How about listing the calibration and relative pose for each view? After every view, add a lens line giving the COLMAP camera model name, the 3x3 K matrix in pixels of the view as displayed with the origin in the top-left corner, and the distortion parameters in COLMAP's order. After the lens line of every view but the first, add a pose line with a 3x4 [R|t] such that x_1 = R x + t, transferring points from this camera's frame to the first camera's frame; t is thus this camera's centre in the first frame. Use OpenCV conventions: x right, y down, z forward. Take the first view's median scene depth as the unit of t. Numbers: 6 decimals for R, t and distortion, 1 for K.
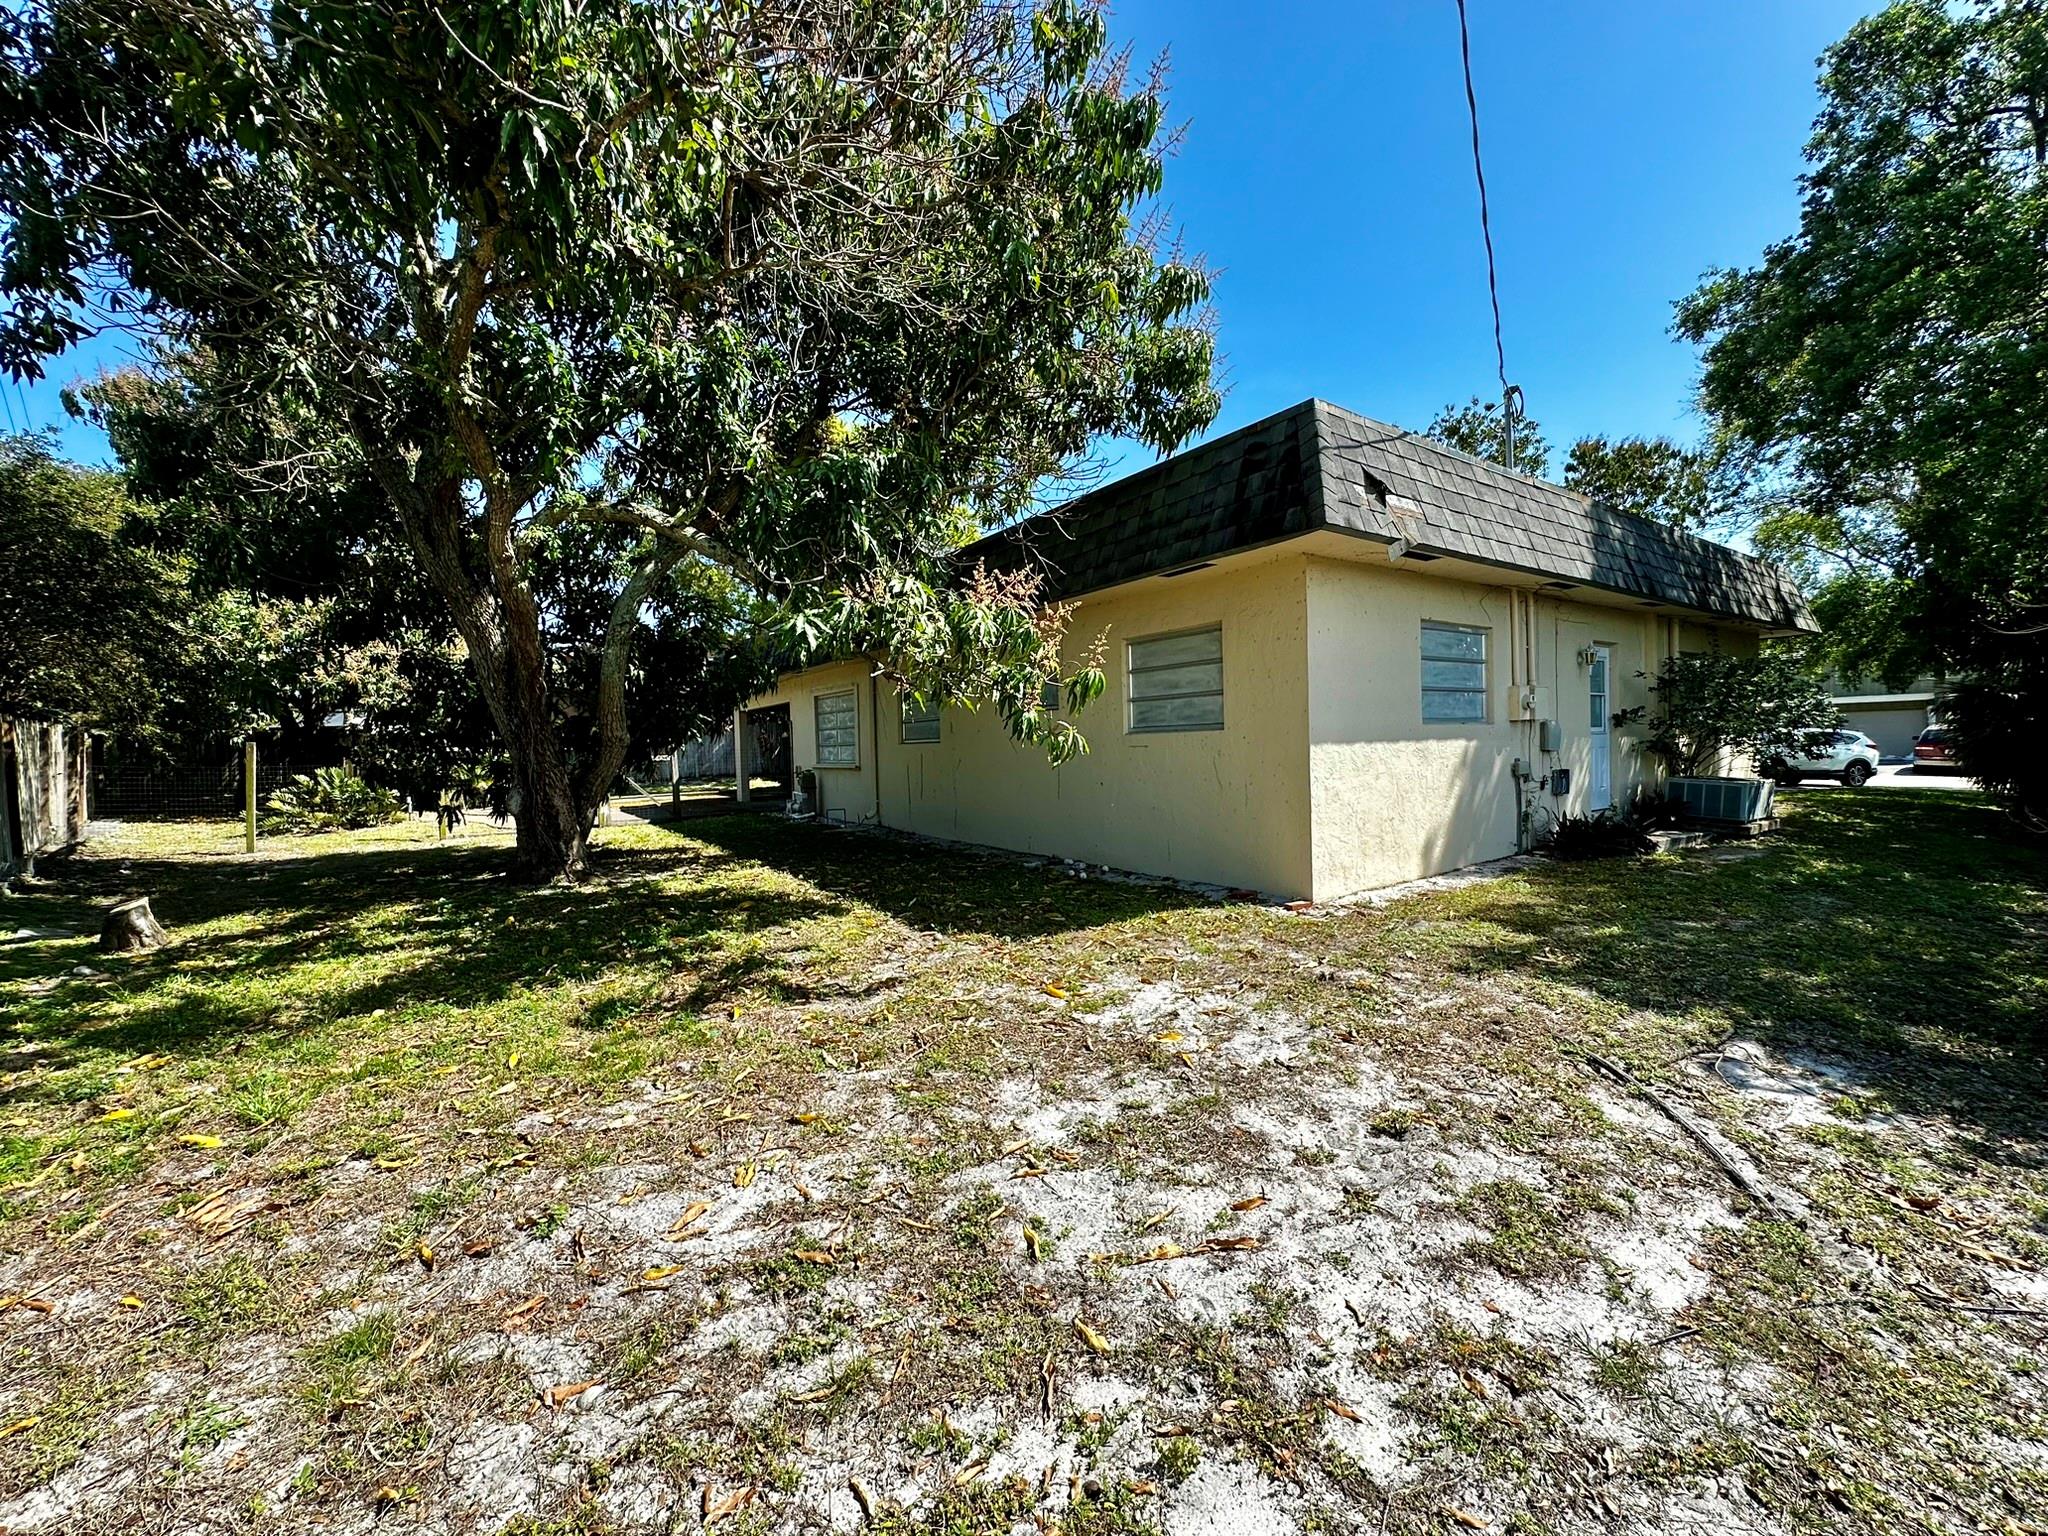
lens RADIAL K [[814.7, 0, 1034.1], [0, 814.7, 753.3], [0, 0, 1]] dist [-0.005978, 0.001285]
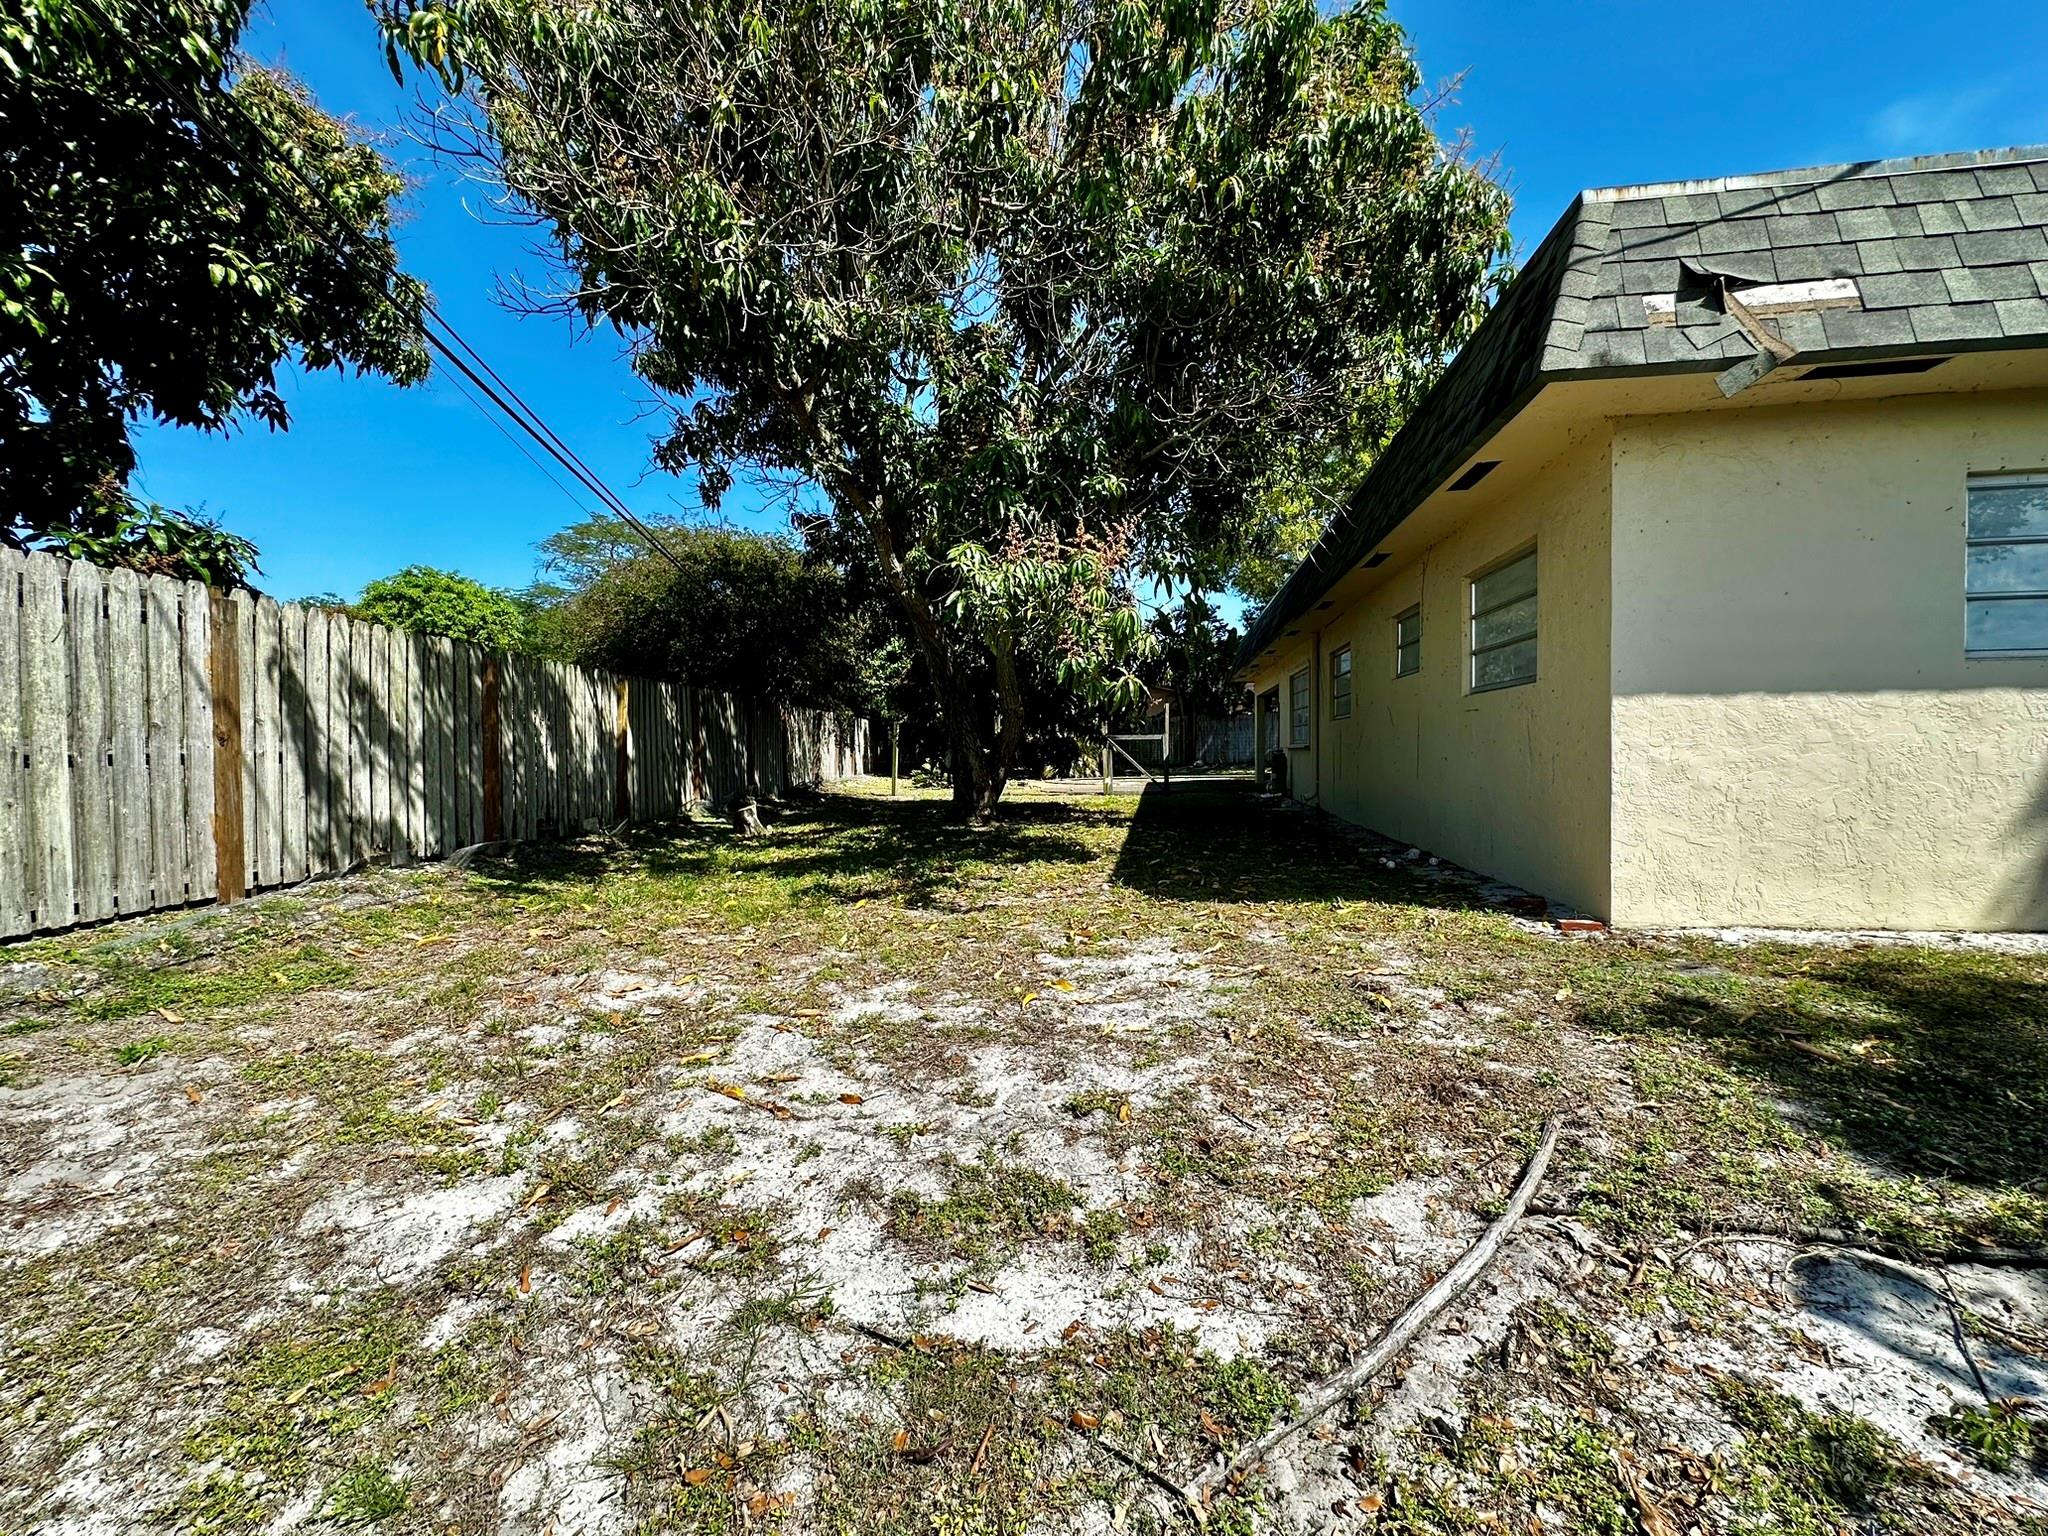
lens RADIAL K [[814.7, 0, 1033.4], [0, 814.7, 769.0], [0, 0, 1]] dist [-0.005978, 0.001285]
pose [[0.724807, 0.035410, -0.688041, 0.902096], [-0.017639, 0.999305, 0.032847, 0.071413], [0.688726, -0.011672, 0.724928, 0.320889]]
